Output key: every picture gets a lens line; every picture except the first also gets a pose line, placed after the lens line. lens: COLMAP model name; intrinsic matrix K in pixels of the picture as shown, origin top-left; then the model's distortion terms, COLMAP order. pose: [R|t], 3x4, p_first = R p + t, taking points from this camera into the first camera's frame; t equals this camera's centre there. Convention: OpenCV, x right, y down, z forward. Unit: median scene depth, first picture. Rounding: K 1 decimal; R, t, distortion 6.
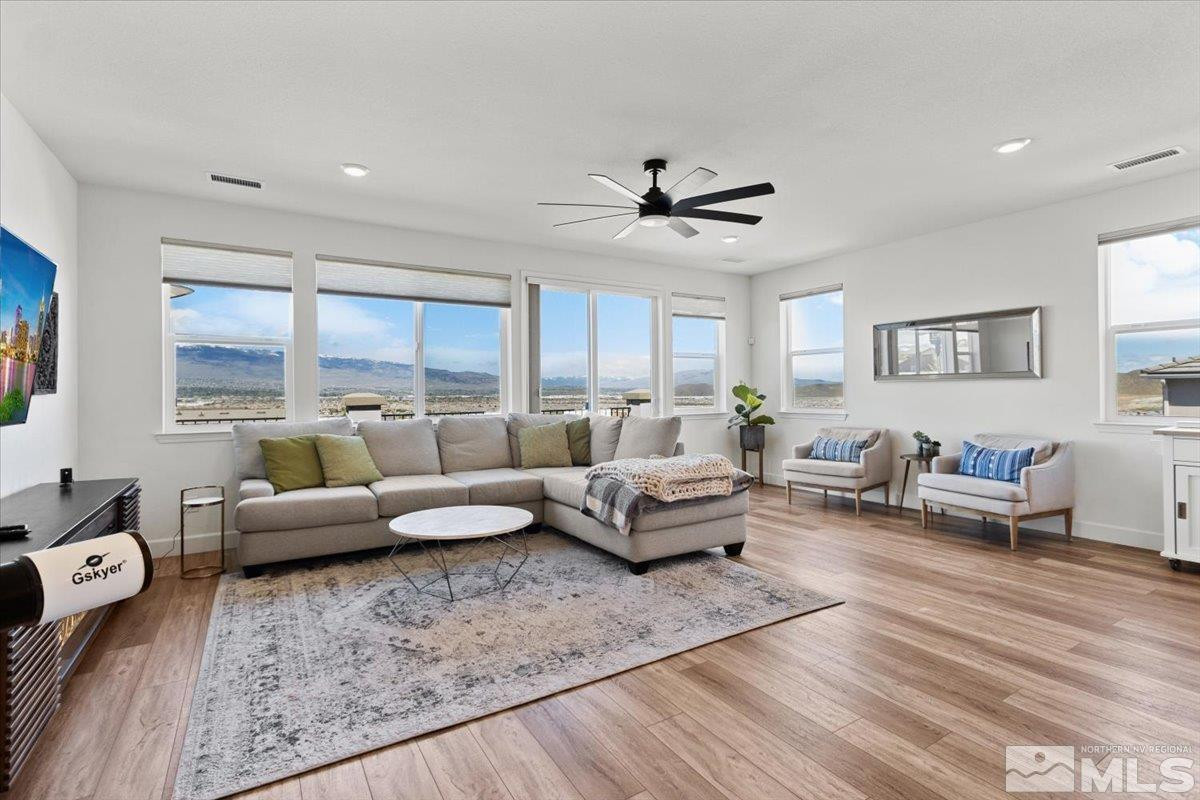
lens RADIAL K [[553.4, 0, 591.8], [0, 553.4, 395.7], [0, 0, 1]] dist [0.008428, -0.000213]
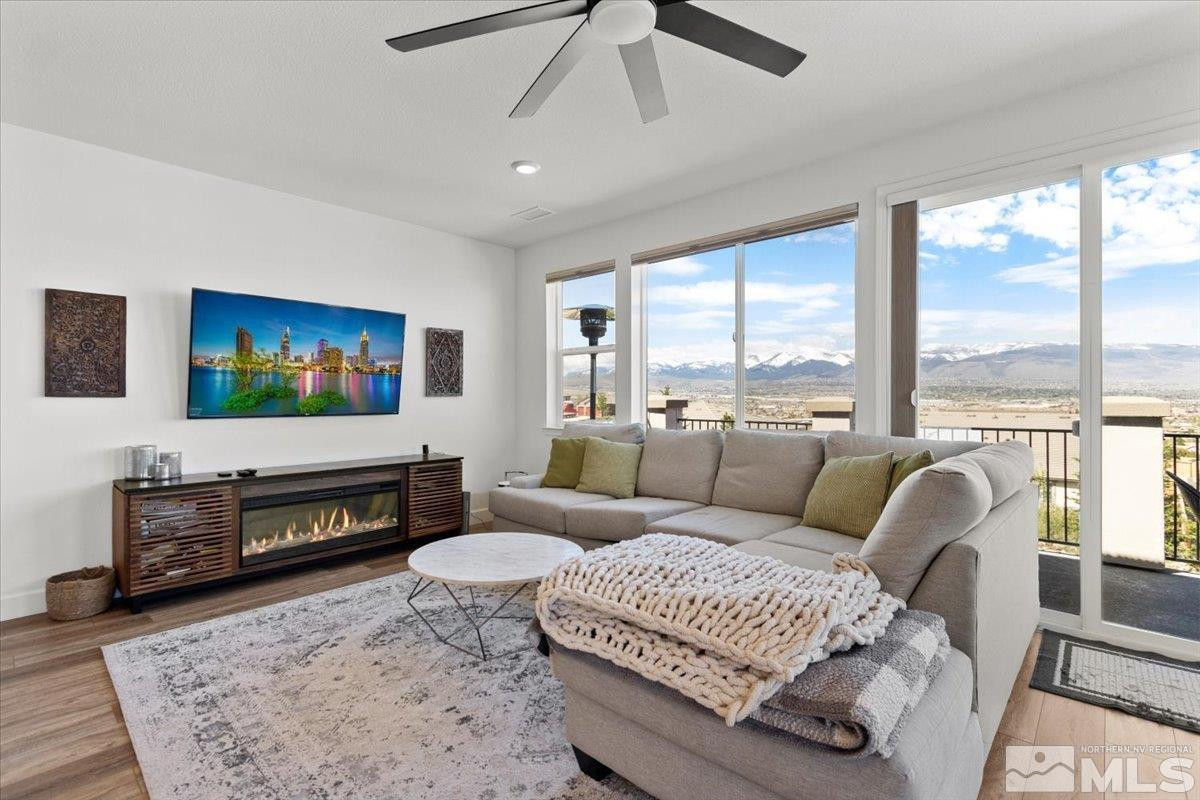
lens RADIAL K [[553.4, 0, 604.0], [0, 553.4, 396.9], [0, 0, 1]] dist [0.008428, -0.000213]
pose [[0.269480, 0.005441, -0.962991, 0.679927], [-0.006086, 0.999974, 0.003947, -0.013262], [0.962987, 0.004797, 0.269506, 1.068596]]
